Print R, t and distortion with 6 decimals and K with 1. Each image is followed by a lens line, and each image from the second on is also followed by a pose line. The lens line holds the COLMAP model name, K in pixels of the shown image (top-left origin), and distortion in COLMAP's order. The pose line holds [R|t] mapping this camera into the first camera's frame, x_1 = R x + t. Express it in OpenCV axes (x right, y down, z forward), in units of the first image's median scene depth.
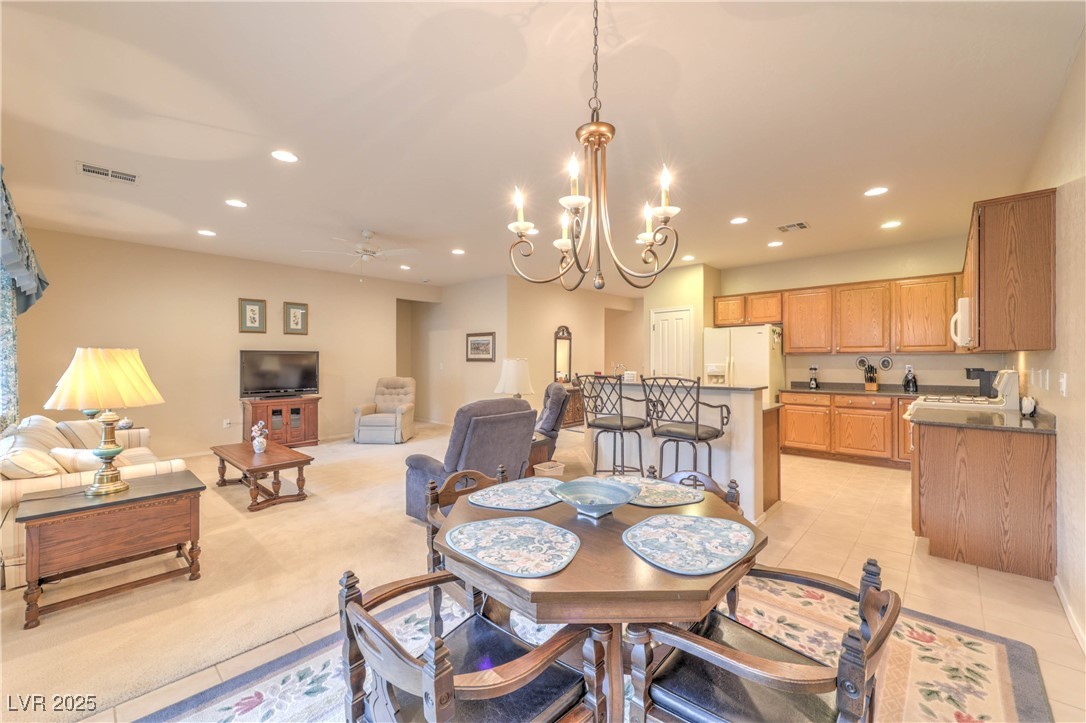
lens RADIAL K [[430.6, 0, 546.7], [0, 430.6, 358.5], [0, 0, 1]] dist [-0.002129, -0.000104]
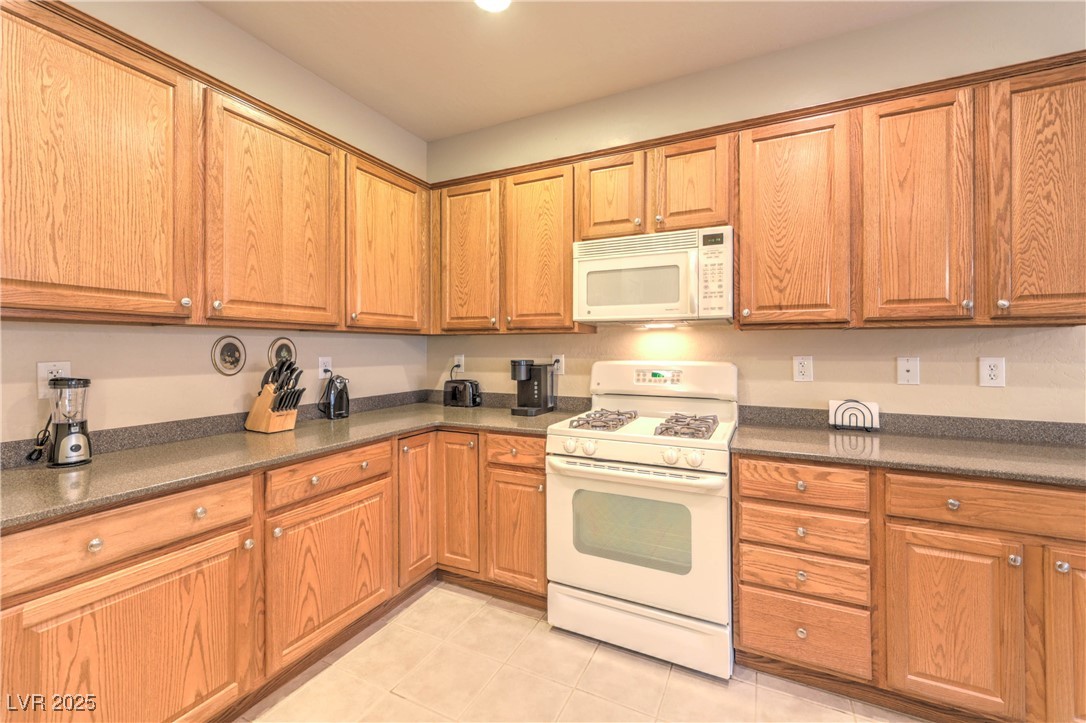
lens RADIAL K [[439.9, 0, 553.7], [0, 439.9, 345.3], [0, 0, 1]] dist [0.002653, 0.000375]
pose [[-0.294960, 0.009105, 0.955466, 0.314637], [-0.000182, 0.999954, -0.009585, 0.006358], [-0.955510, -0.003001, -0.294945, 0.827381]]
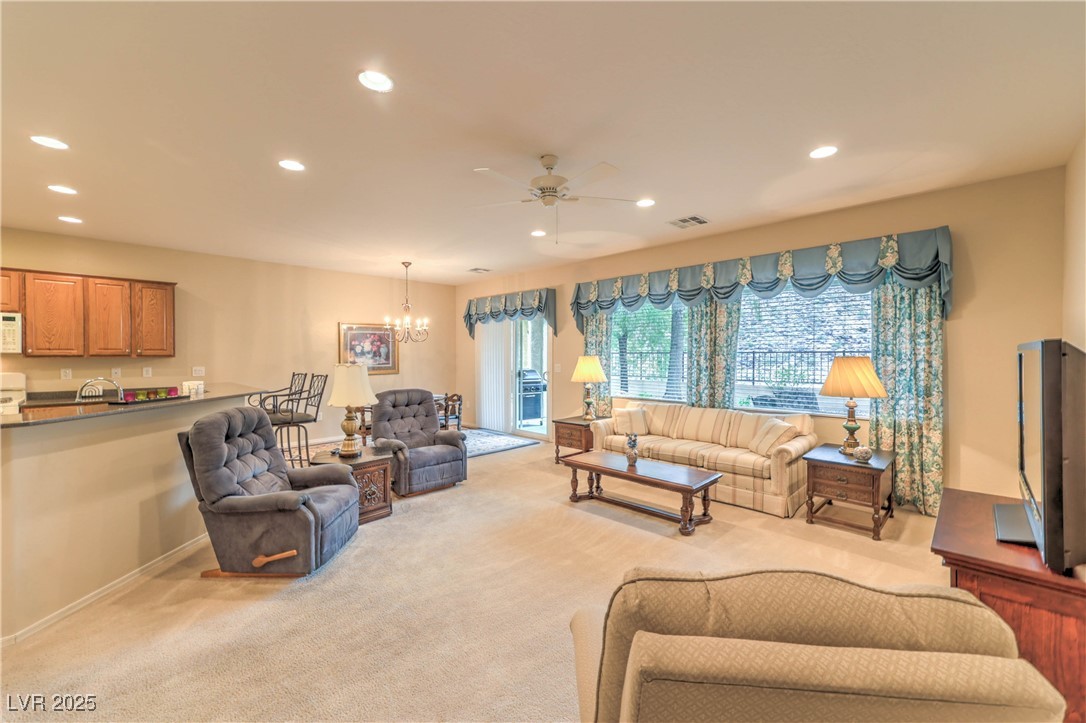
lens RADIAL K [[438.9, 0, 546.6], [0, 438.9, 360.2], [0, 0, 1]] dist [0.000187, -0.000259]
pose [[-0.999506, 0.002472, 0.031327, -0.349427], [0.002788, 0.999946, 0.010055, -0.010184], [-0.031300, 0.010138, -0.999459, 1.338796]]
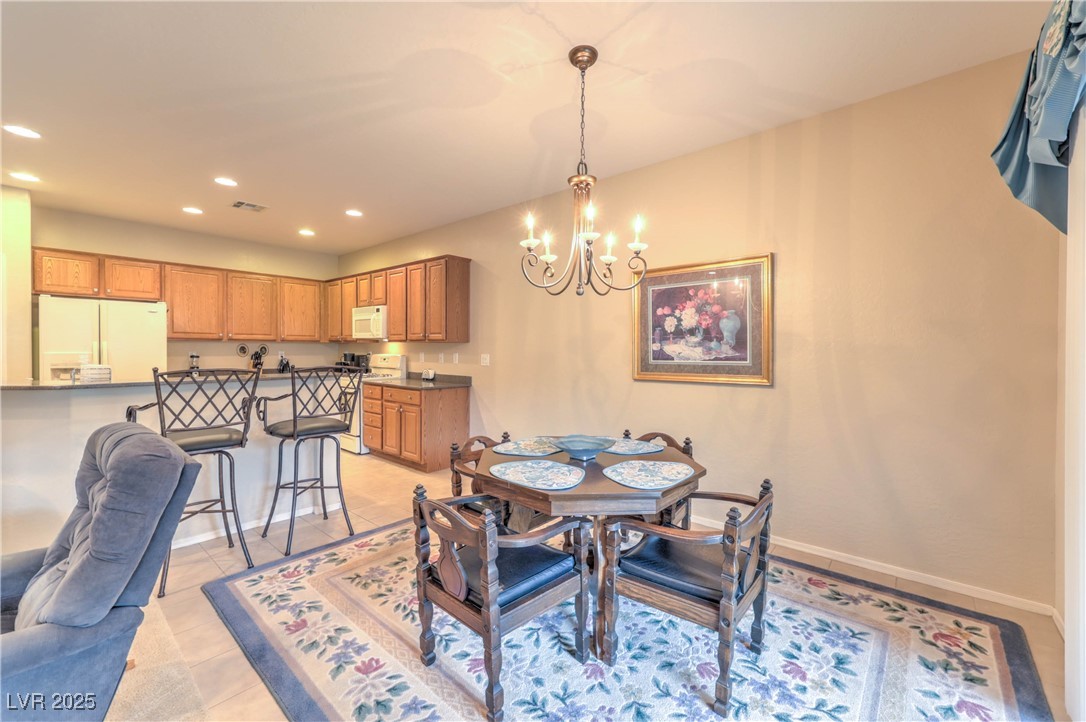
lens RADIAL K [[437.0, 0, 543.6], [0, 437.0, 352.1], [0, 0, 1]] dist [0.007627, 0.000162]
pose [[-0.037154, -0.007565, 0.999281, -0.332535], [-0.008332, 0.999939, 0.007260, 0.001952], [-0.999275, -0.008056, -0.037215, 0.305360]]
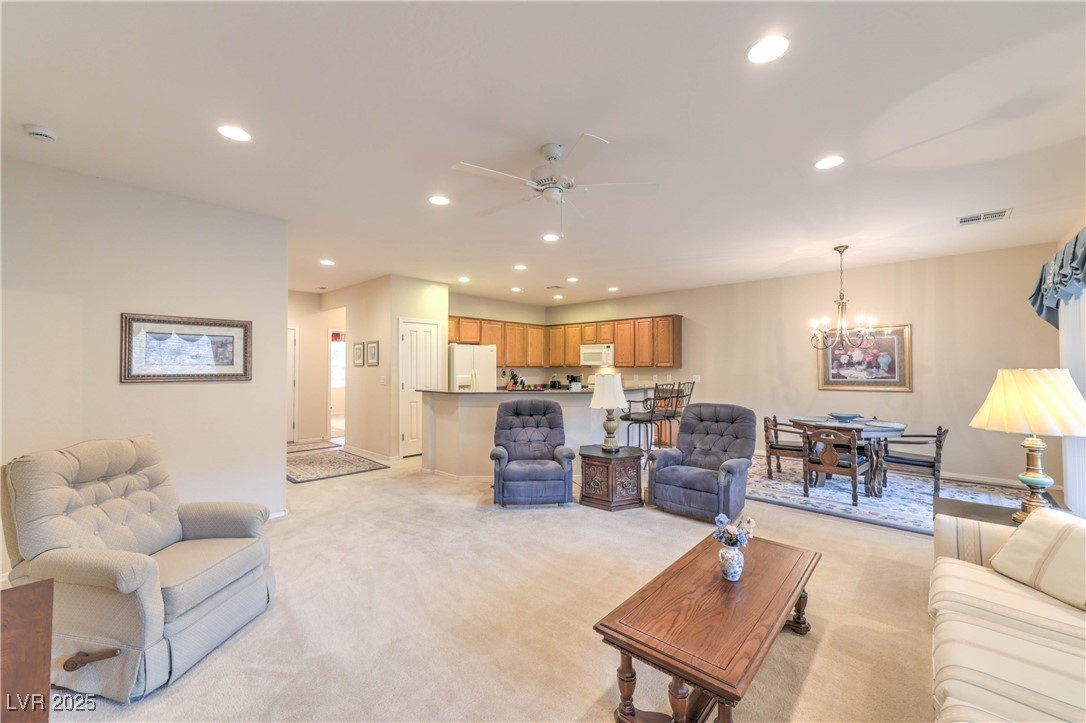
lens RADIAL K [[425.3, 0, 540.7], [0, 425.3, 361.4], [0, 0, 1]] dist [0.001914, 0.000073]
pose [[0.001583, 0.013462, 0.999908, -0.780252], [-0.001452, 0.999908, -0.013460, -0.010707], [-0.999998, -0.001431, 0.001602, 0.832919]]
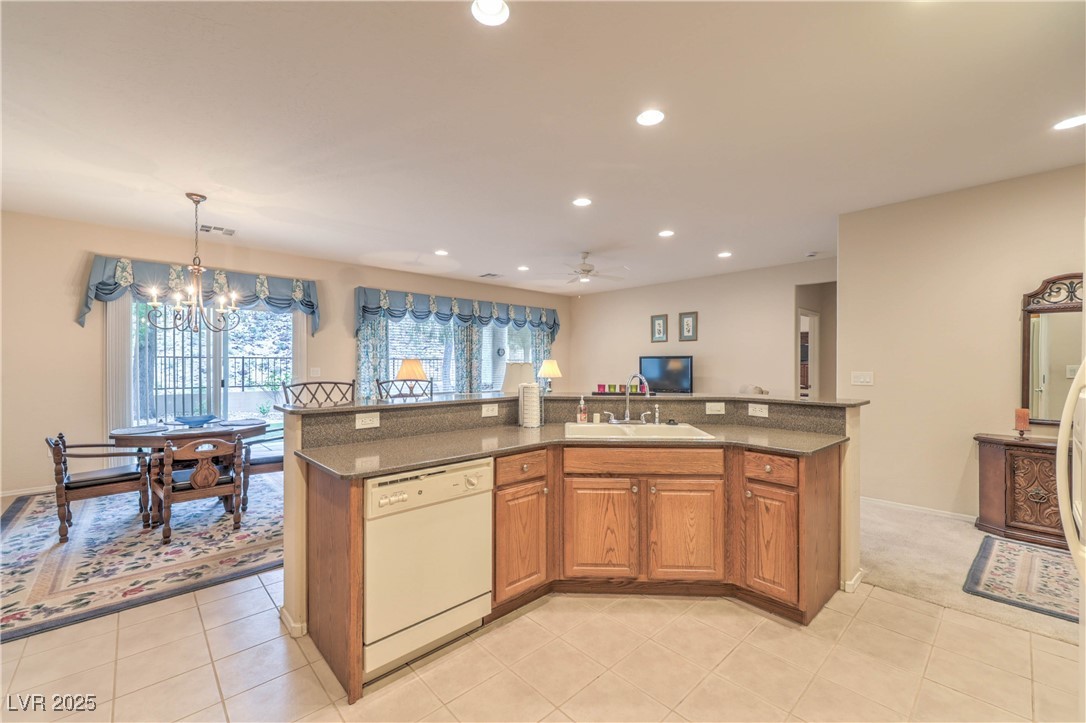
lens RADIAL K [[442.8, 0, 554.3], [0, 442.8, 364.1], [0, 0, 1]] dist [0.001592, 0.000073]
pose [[-0.058215, 0.002473, -0.998301, 0.639569], [0.000283, 0.999997, 0.002461, 0.000444], [0.998304, -0.000140, -0.058215, 0.814825]]
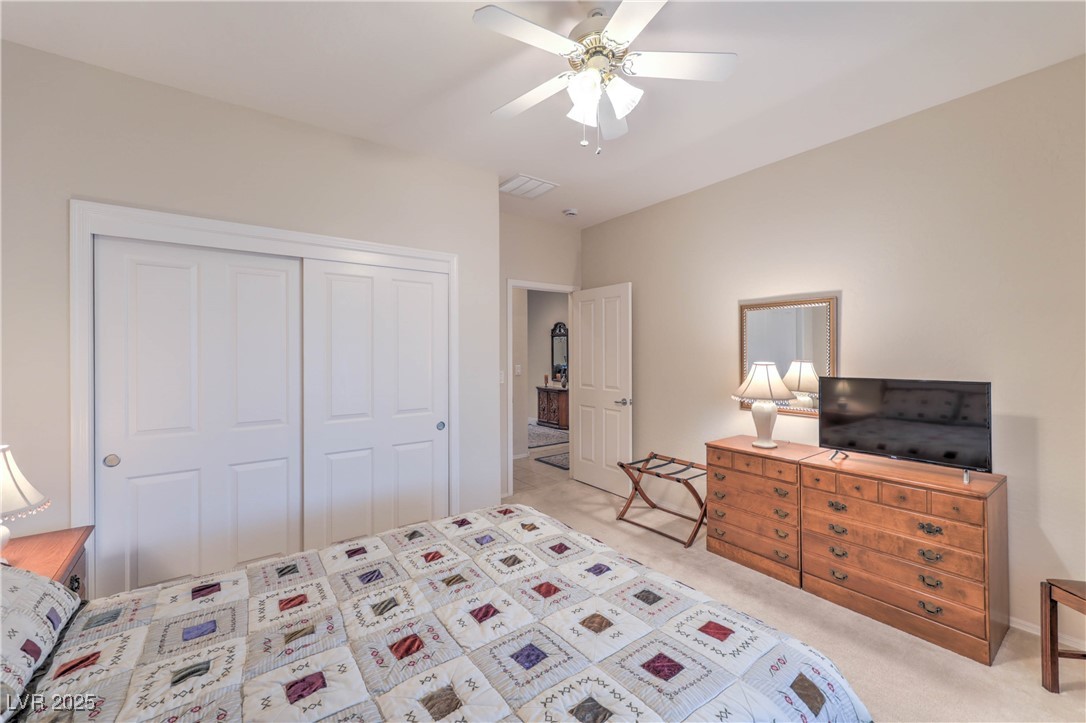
lens RADIAL K [[437.0, 0, 543.6], [0, 437.0, 352.6], [0, 0, 1]] dist [0.007627, 0.000162]
pose [[-0.193714, 0.000878, -0.981058, 1.470728], [0.006945, 0.999976, -0.000477, -0.012431], [0.981033, -0.006906, -0.193716, 1.669038]]
